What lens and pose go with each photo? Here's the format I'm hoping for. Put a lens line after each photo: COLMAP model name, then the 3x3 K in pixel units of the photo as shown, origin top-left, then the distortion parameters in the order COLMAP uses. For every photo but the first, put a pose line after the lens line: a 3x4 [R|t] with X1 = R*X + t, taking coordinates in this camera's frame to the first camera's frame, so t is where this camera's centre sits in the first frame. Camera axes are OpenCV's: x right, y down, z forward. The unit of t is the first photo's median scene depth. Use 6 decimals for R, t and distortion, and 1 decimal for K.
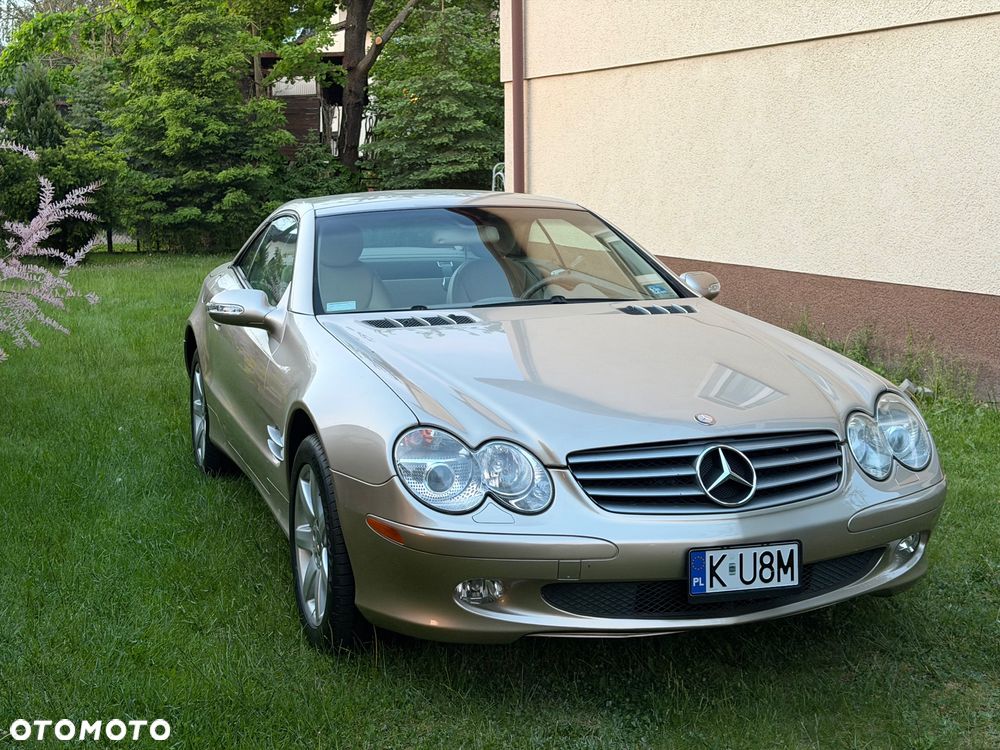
lens RADIAL K [[1375.5, 0, 500.0], [0, 1375.5, 375.0], [0, 0, 1]] dist [0.278728, -0.762223]
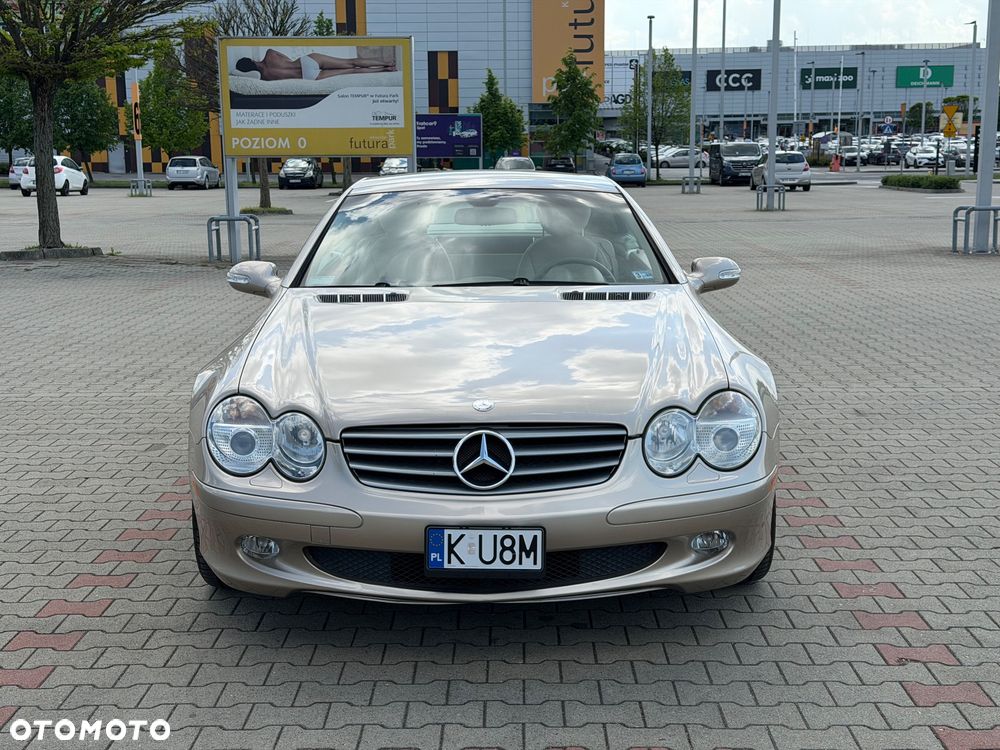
lens RADIAL K [[1389.3, 0, 500.0], [0, 1389.3, 375.0], [0, 0, 1]] dist [0.203799, -0.436112]
pose [[0.947069, 0.060454, -0.315286, 0.498919], [-0.052517, 0.998054, 0.033620, -0.027417], [0.316704, -0.015282, 0.948401, 0.007614]]
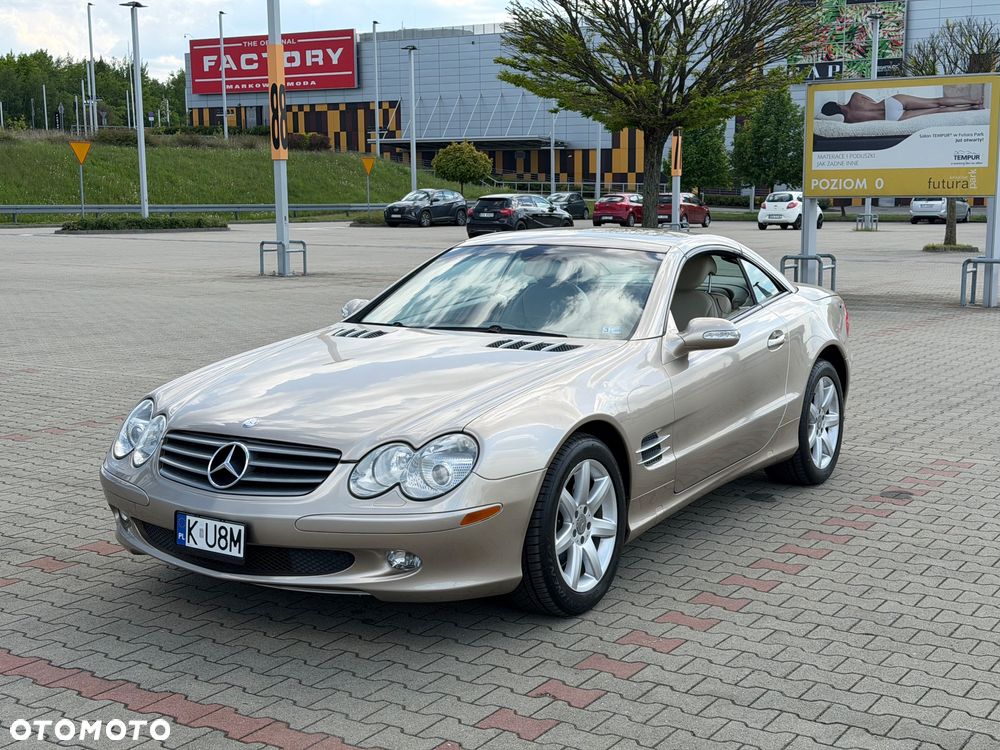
lens RADIAL K [[1389.3, 0, 500.0], [0, 1389.3, 375.0], [0, 0, 1]] dist [0.203799, -0.436112]
pose [[0.628429, 0.121919, -0.768253, 1.321859], [-0.118084, 0.991147, 0.060699, -0.121848], [0.768852, 0.052573, 0.637262, 0.347590]]
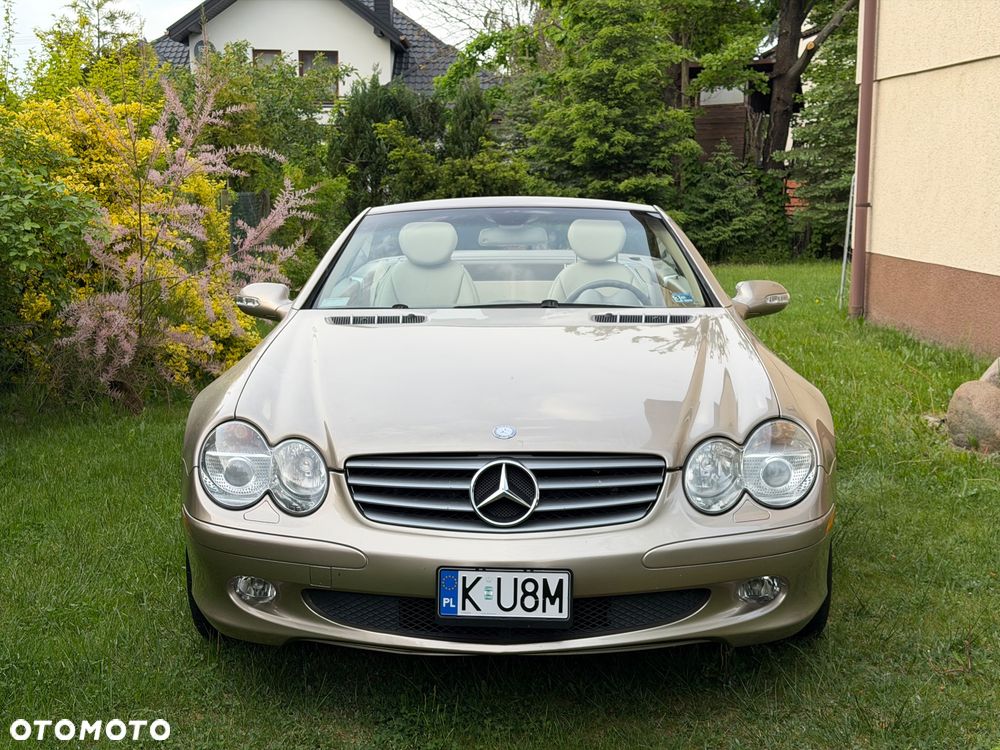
lens RADIAL K [[1389.3, 0, 500.0], [0, 1389.3, 375.0], [0, 0, 1]] dist [0.203799, -0.436112]
pose [[0.938835, 0.057661, -0.339505, 0.470751], [-0.060753, 0.998152, 0.001525, -0.008099], [0.338966, 0.019194, 0.940603, 0.116211]]
